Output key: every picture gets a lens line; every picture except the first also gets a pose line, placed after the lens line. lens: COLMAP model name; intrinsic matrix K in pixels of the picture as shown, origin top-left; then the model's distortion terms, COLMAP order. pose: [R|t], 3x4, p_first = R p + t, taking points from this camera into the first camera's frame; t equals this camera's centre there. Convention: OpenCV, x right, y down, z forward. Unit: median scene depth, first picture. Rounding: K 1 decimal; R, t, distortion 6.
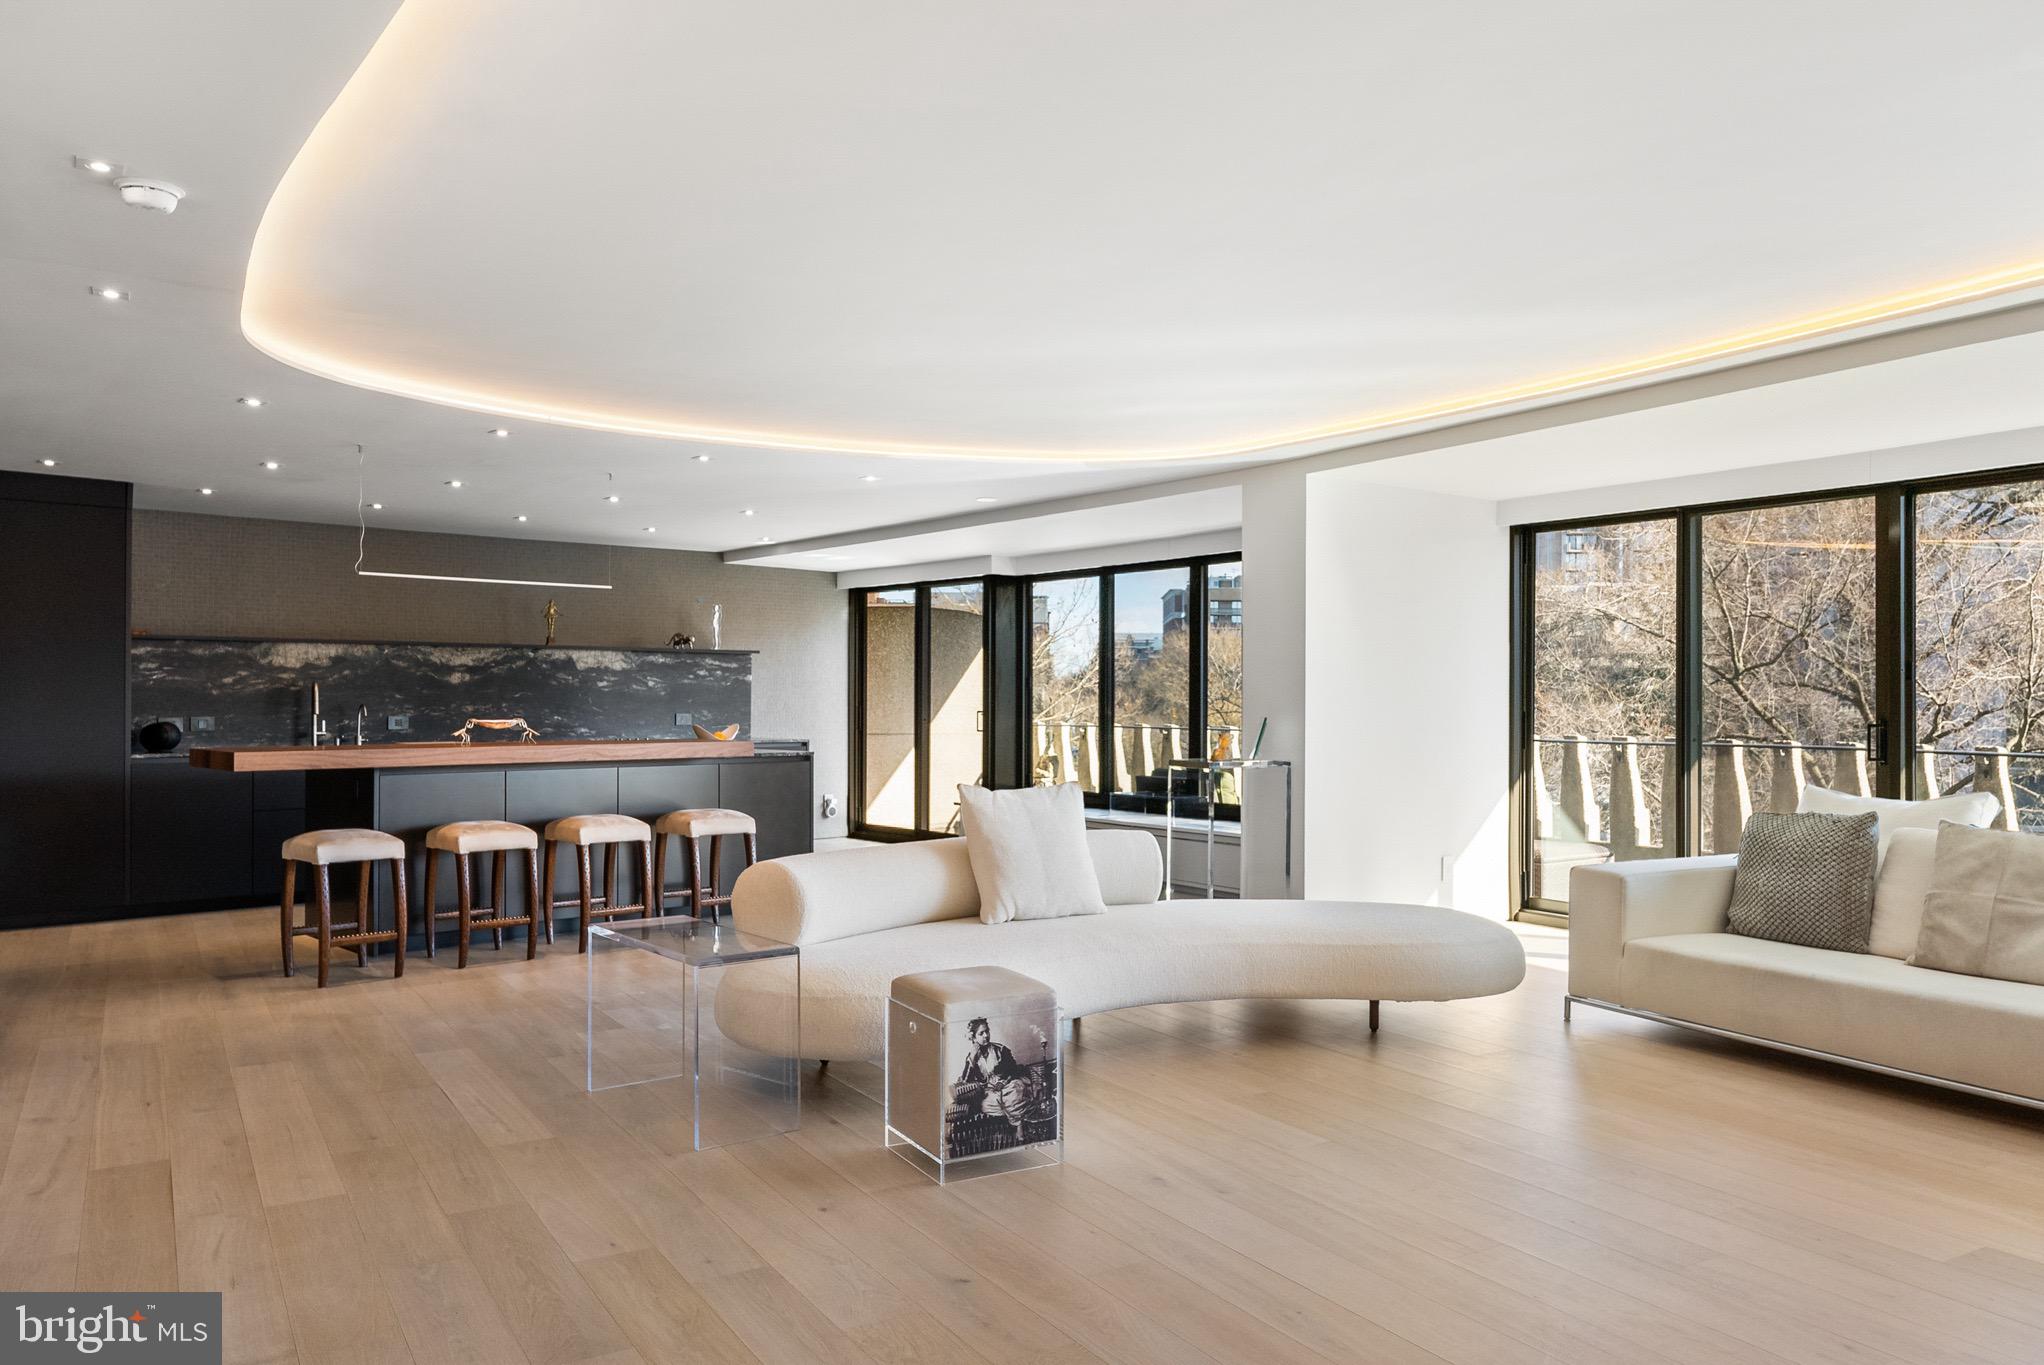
lens RADIAL K [[1469.8, 0, 1022.0], [0, 1469.8, 682.5], [0, 0, 1]] dist [0.002062, 0.002560]
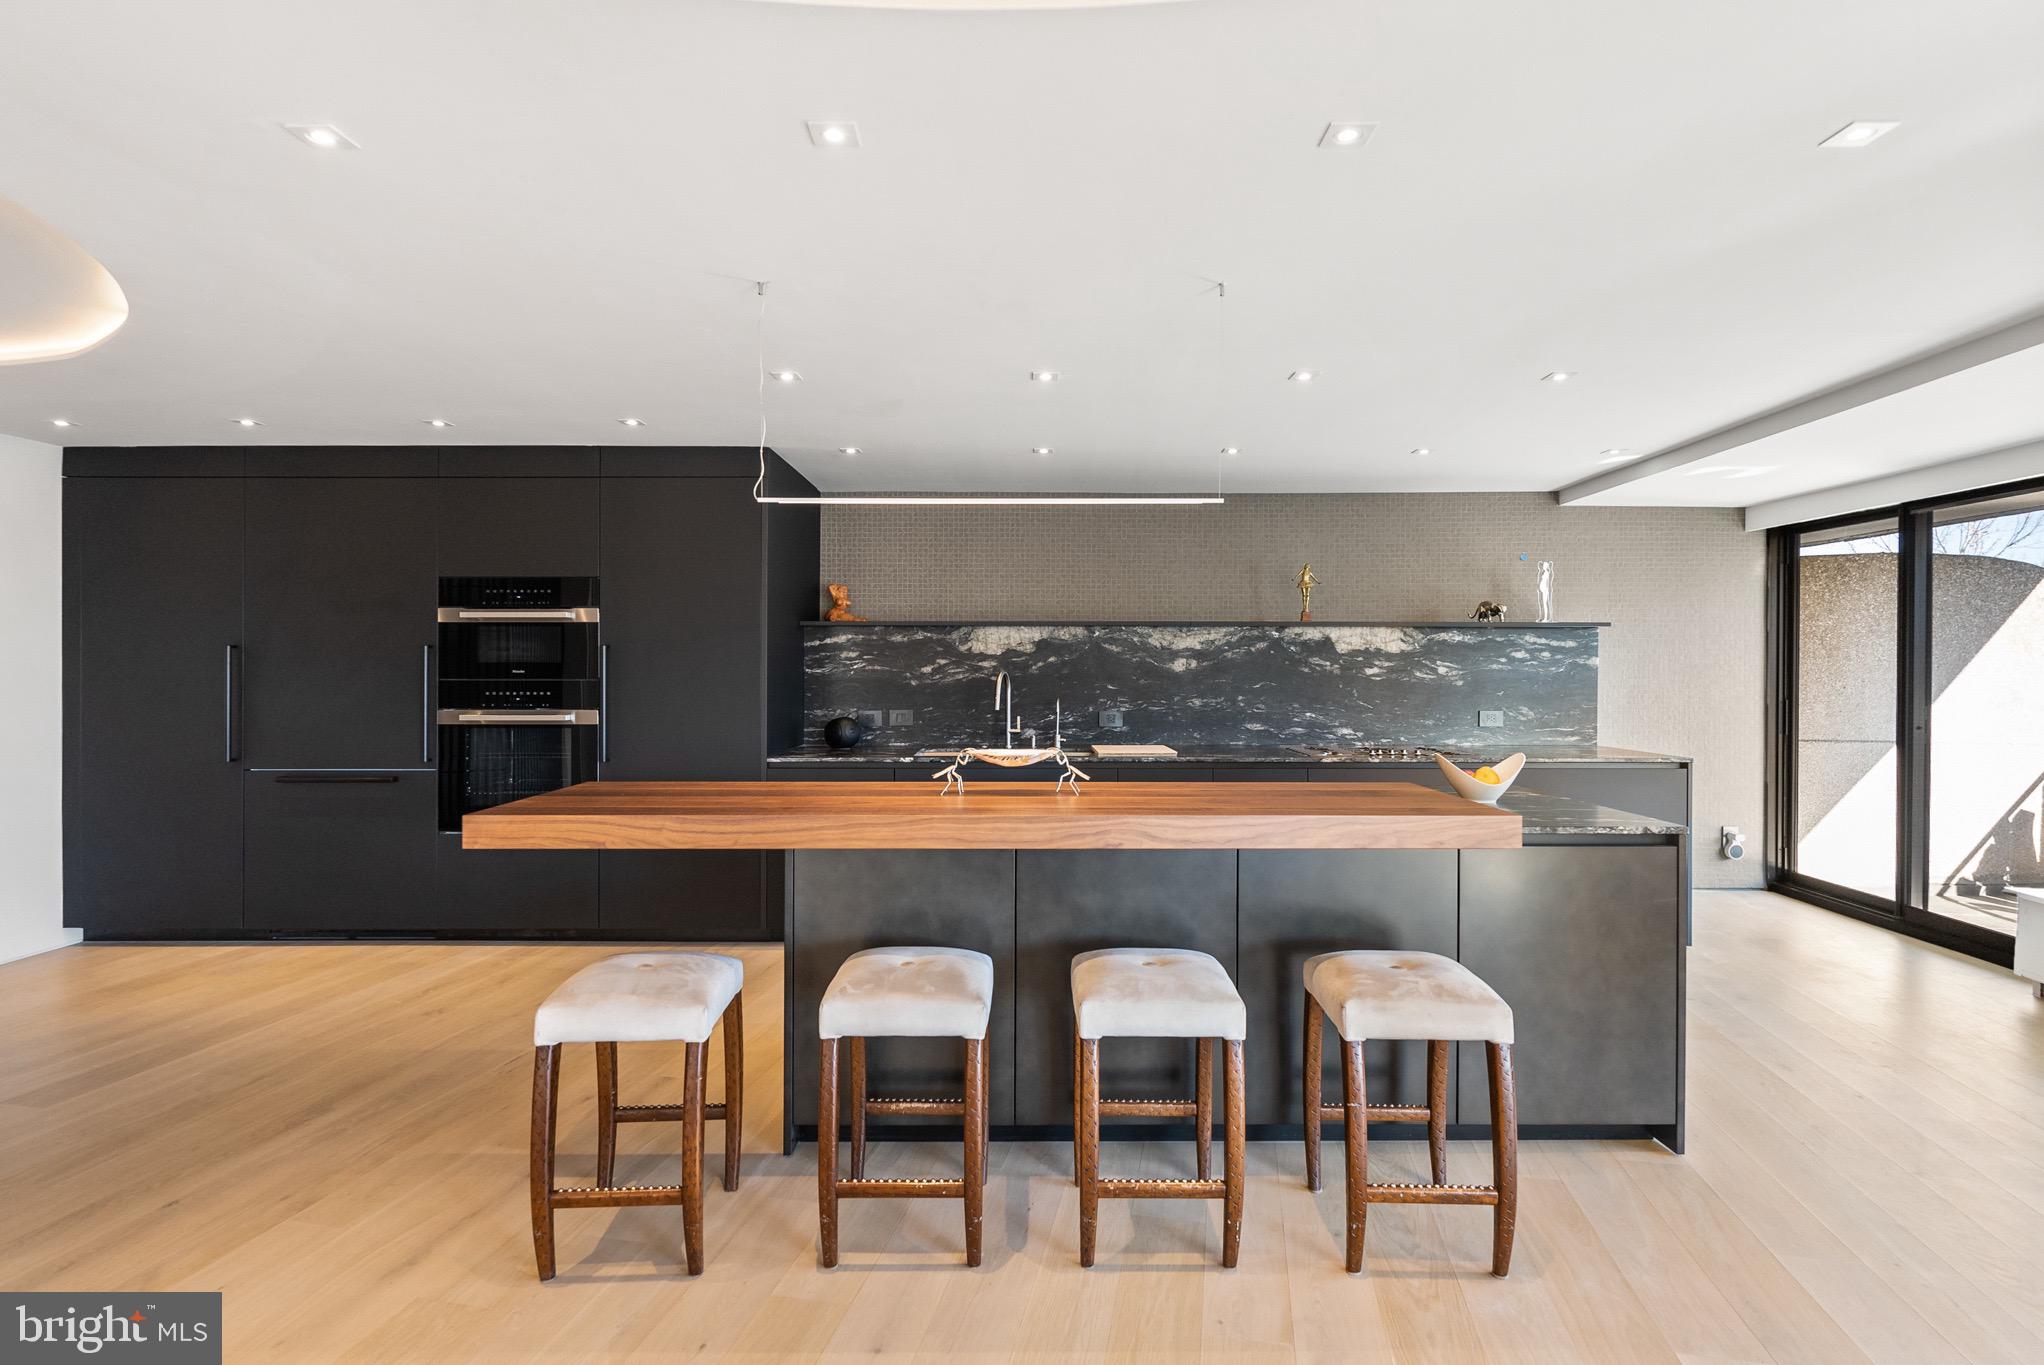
lens RADIAL K [[1014.0, 0, 1029.5], [0, 1014.0, 669.5], [0, 0, 1]] dist [-0.000639, 0.000989]
pose [[0.739176, 0.002740, -0.673507, -0.088121], [0.006239, 0.999921, 0.010915, -0.009430], [0.673483, -0.012270, 0.739101, 0.692461]]
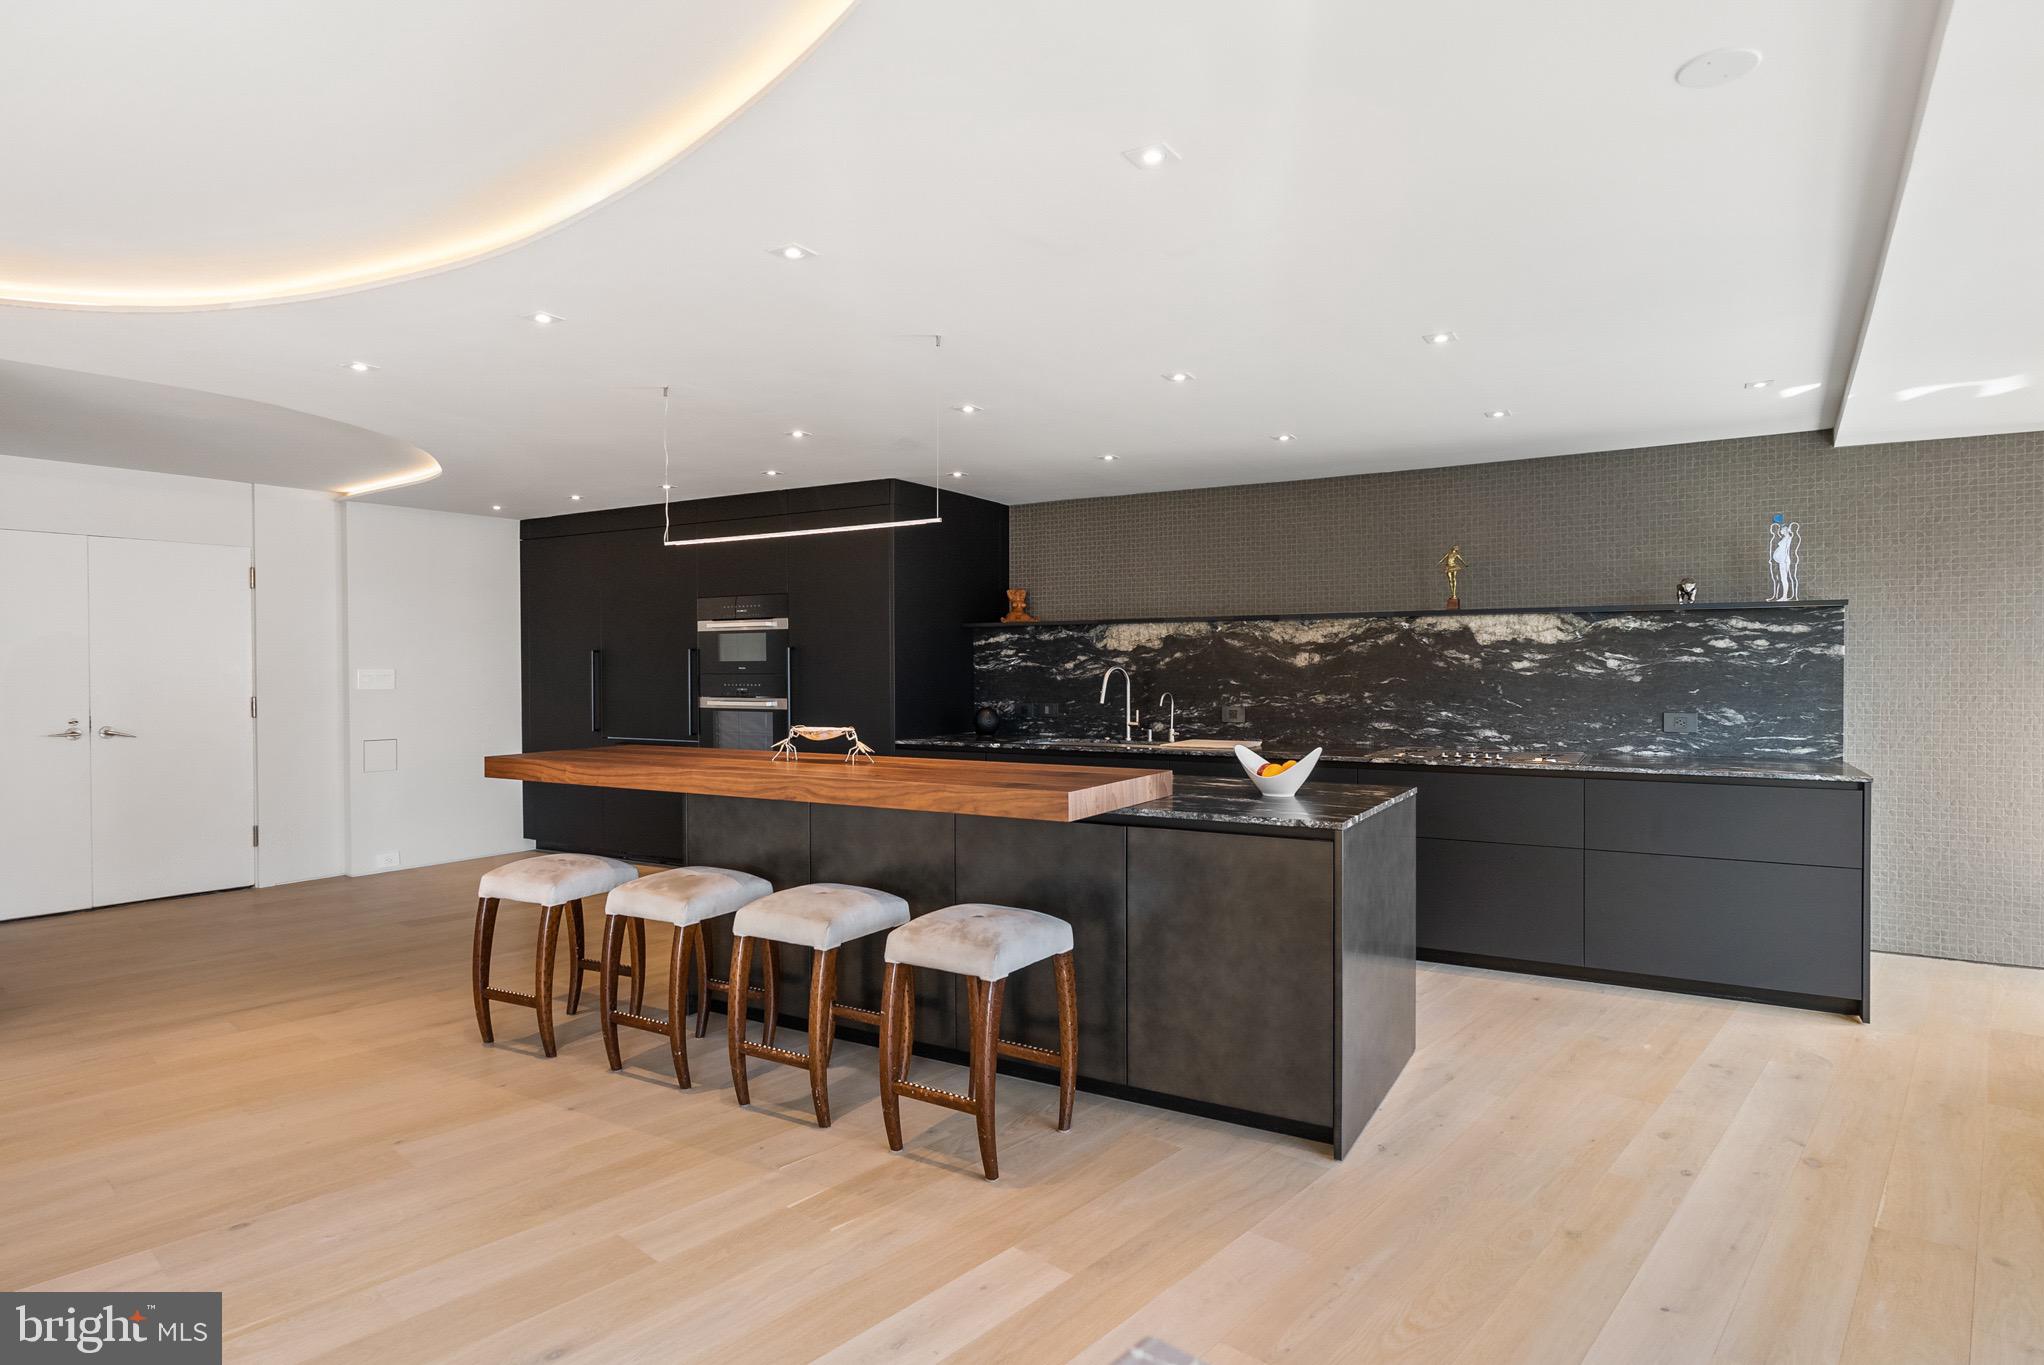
lens RADIAL K [[1102.4, 0, 1031.4], [0, 1102.4, 674.2], [0, 0, 1]] dist [-0.000343, -0.000331]
pose [[0.294392, 0.005929, -0.955666, 0.175259], [0.014298, 0.999842, 0.010608, -0.004558], [0.955578, -0.016787, 0.294261, 0.905764]]
